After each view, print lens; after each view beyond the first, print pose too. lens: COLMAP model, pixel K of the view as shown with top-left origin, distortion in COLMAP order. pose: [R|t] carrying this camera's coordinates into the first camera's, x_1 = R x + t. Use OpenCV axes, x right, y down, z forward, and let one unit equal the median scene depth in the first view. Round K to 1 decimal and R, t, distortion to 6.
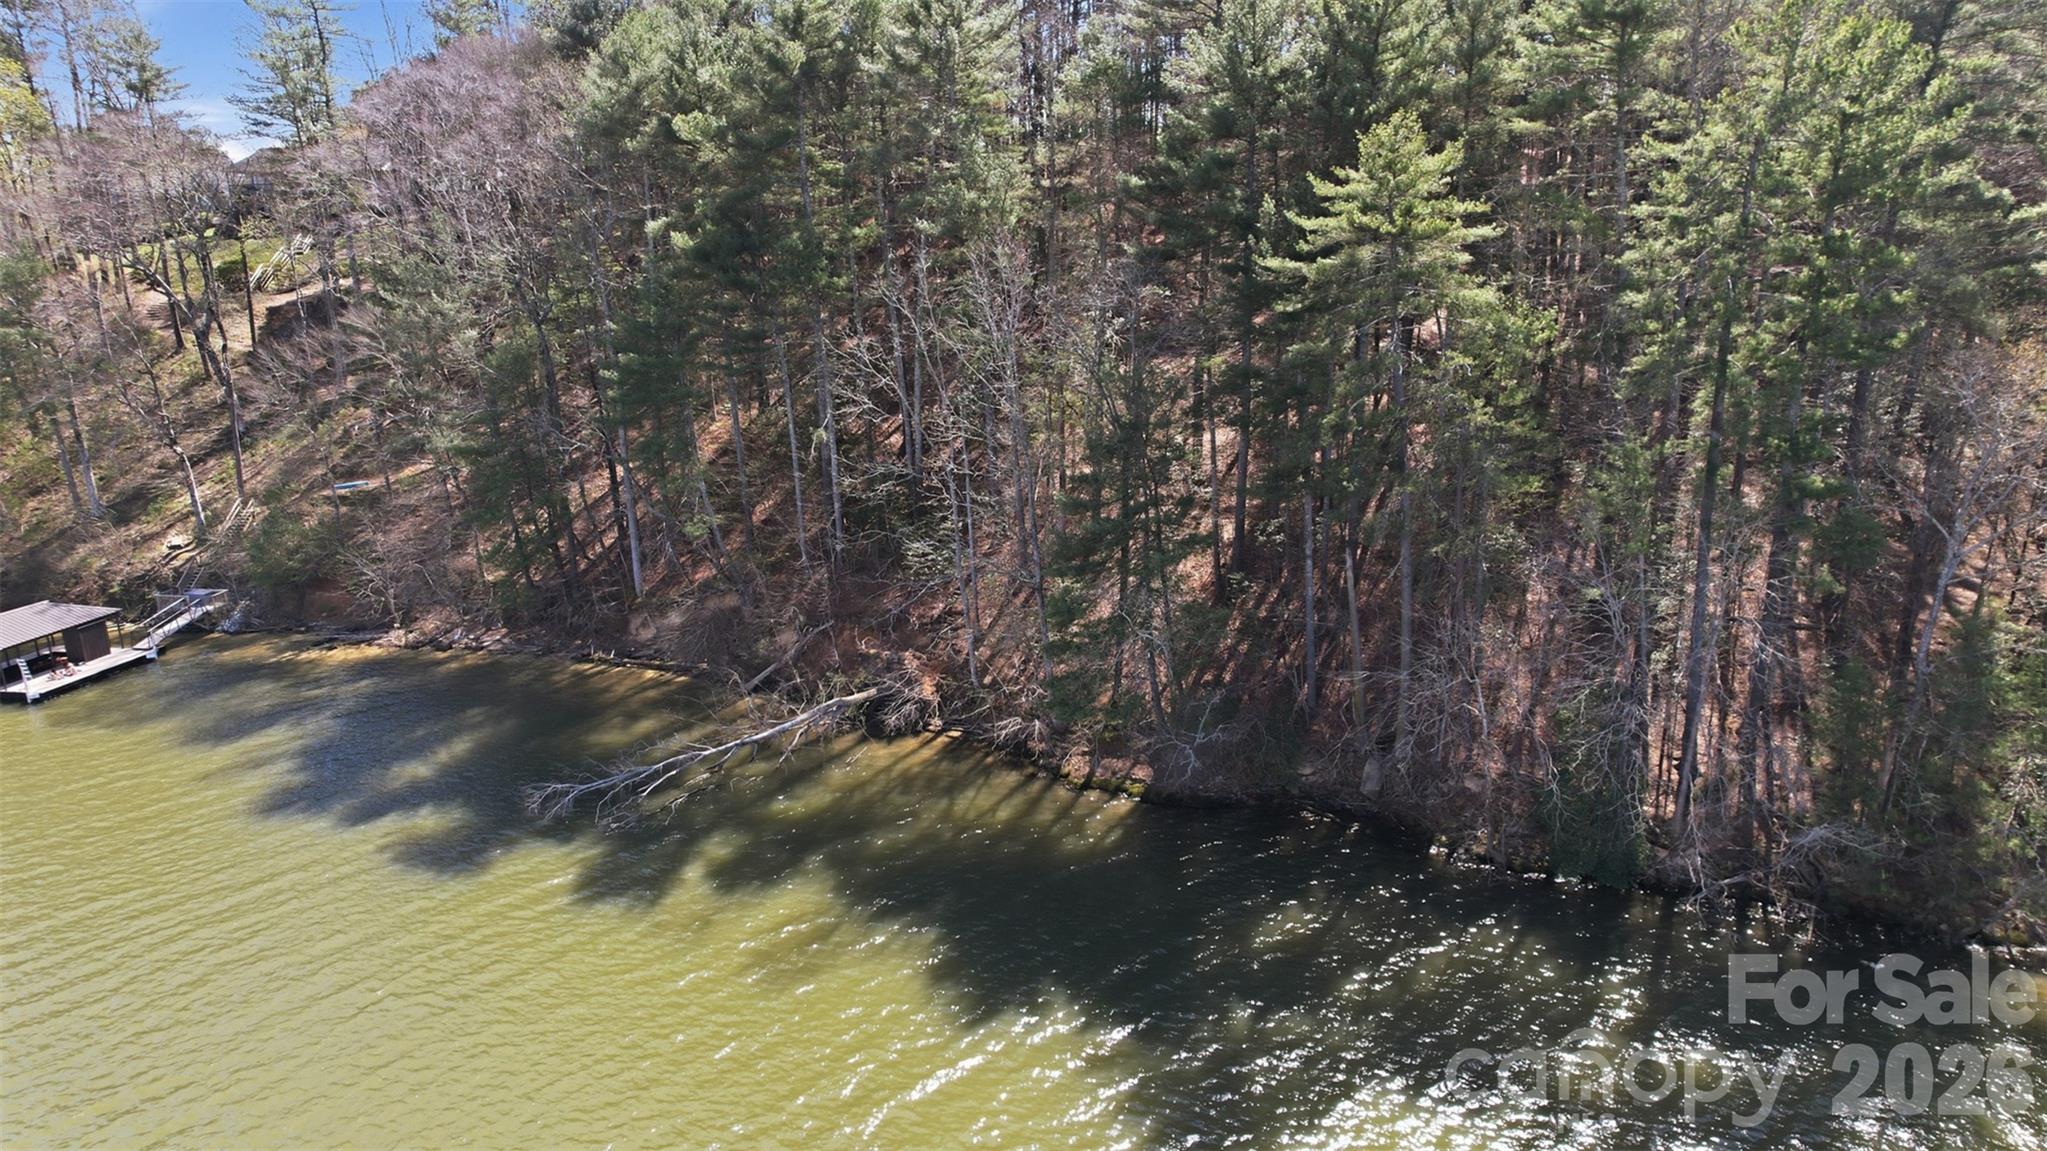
lens RADIAL K [[1476.4, 0, 1023.5], [0, 1476.4, 575.5], [0, 0, 1]] dist [-0.072784, 0.125459]
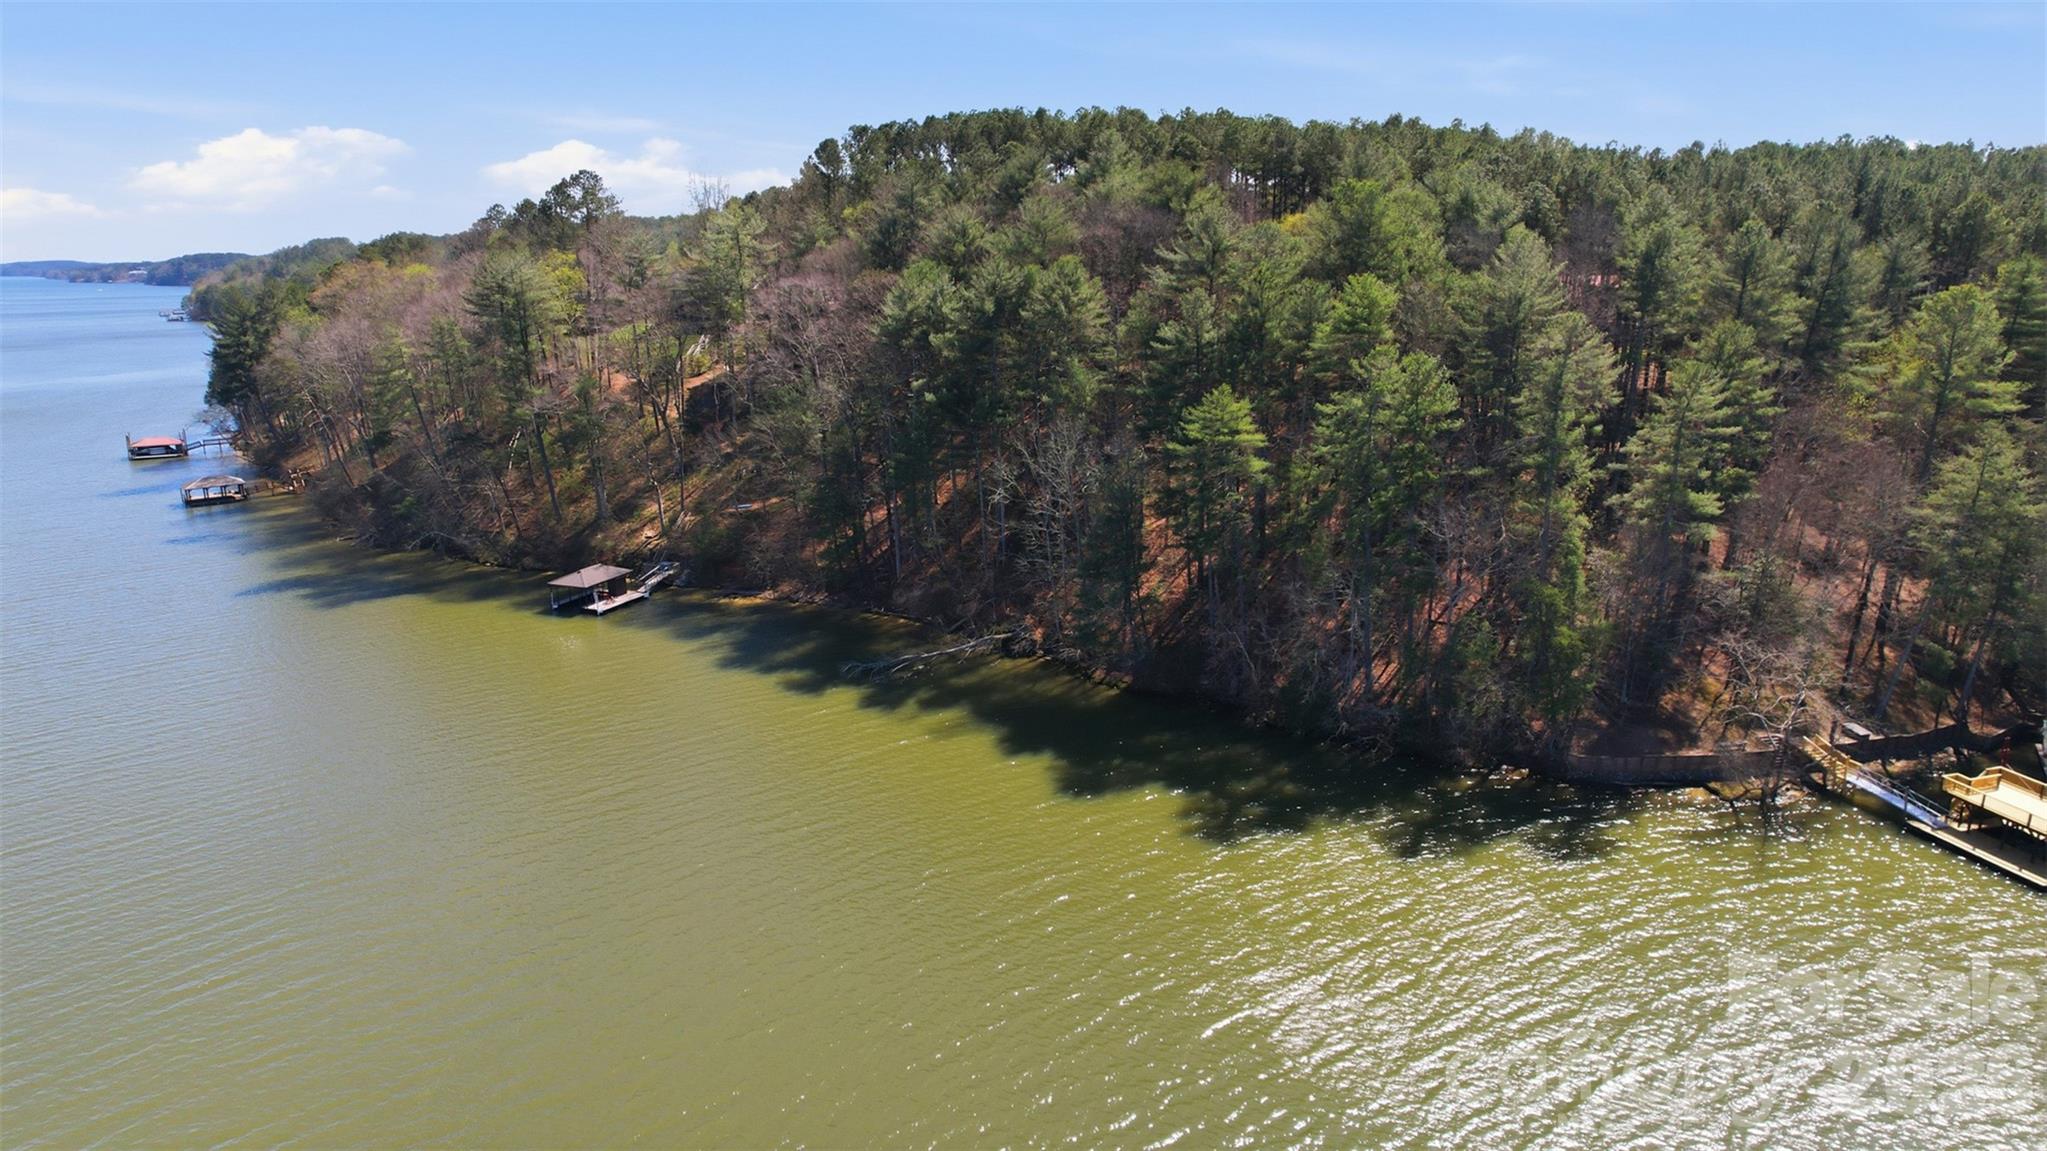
lens RADIAL K [[1476.4, 0, 1023.5], [0, 1476.4, 575.5], [0, 0, 1]] dist [-0.072784, 0.125459]
pose [[0.981491, 0.058345, -0.182405, 0.239225], [-0.058992, 0.998257, 0.001883, -0.003769], [0.182197, 0.008913, 0.983222, -0.824522]]
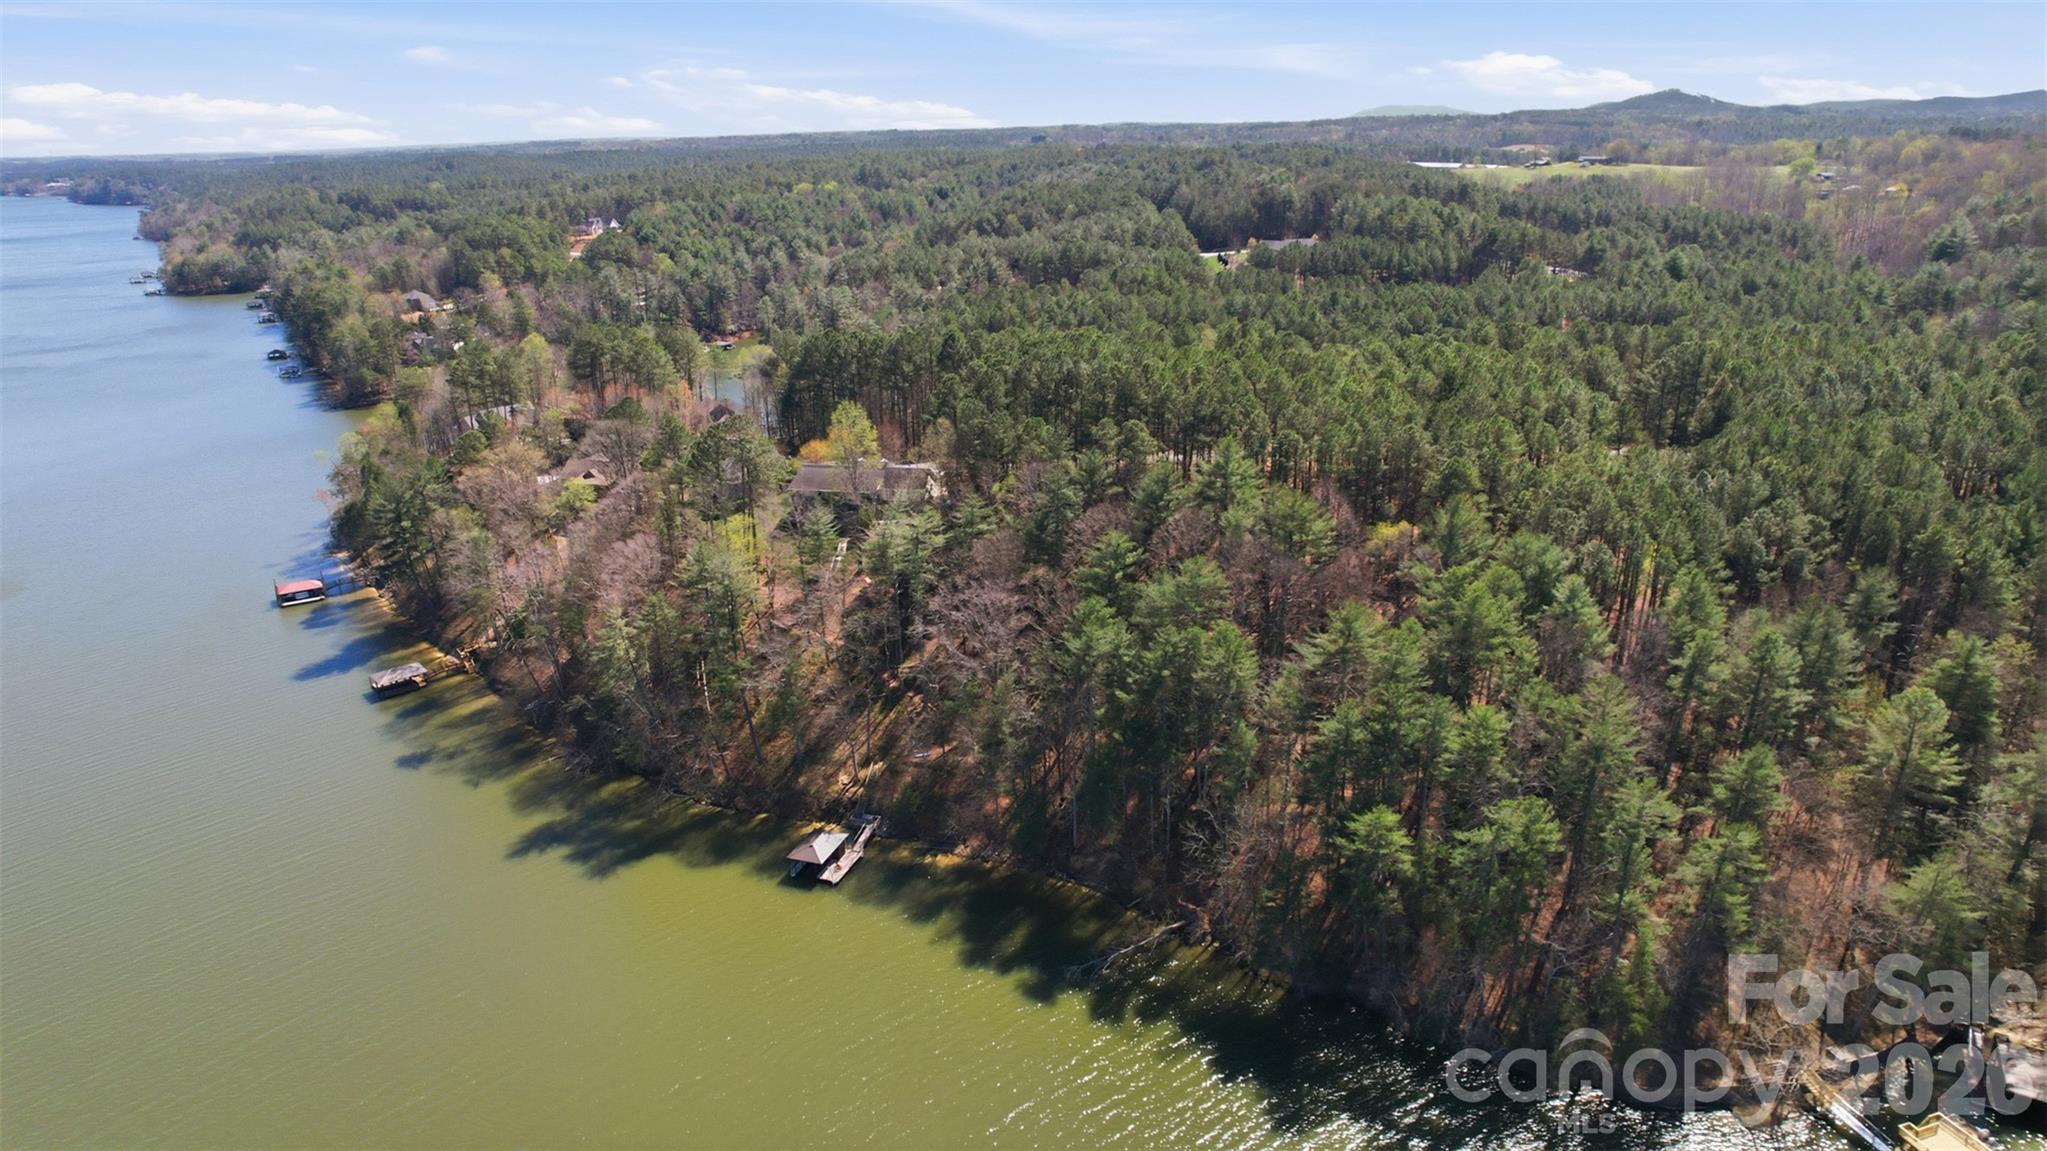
lens RADIAL K [[1478.1, 0, 1056.0], [0, 1478.1, 578.5], [0, 0, 1]] dist [-0.002897, 0.004863]
pose [[0.991917, 0.060016, -0.111794, -0.065160], [-0.049076, 0.993960, 0.098162, -0.659375], [0.117010, -0.091882, 0.988871, -1.297422]]
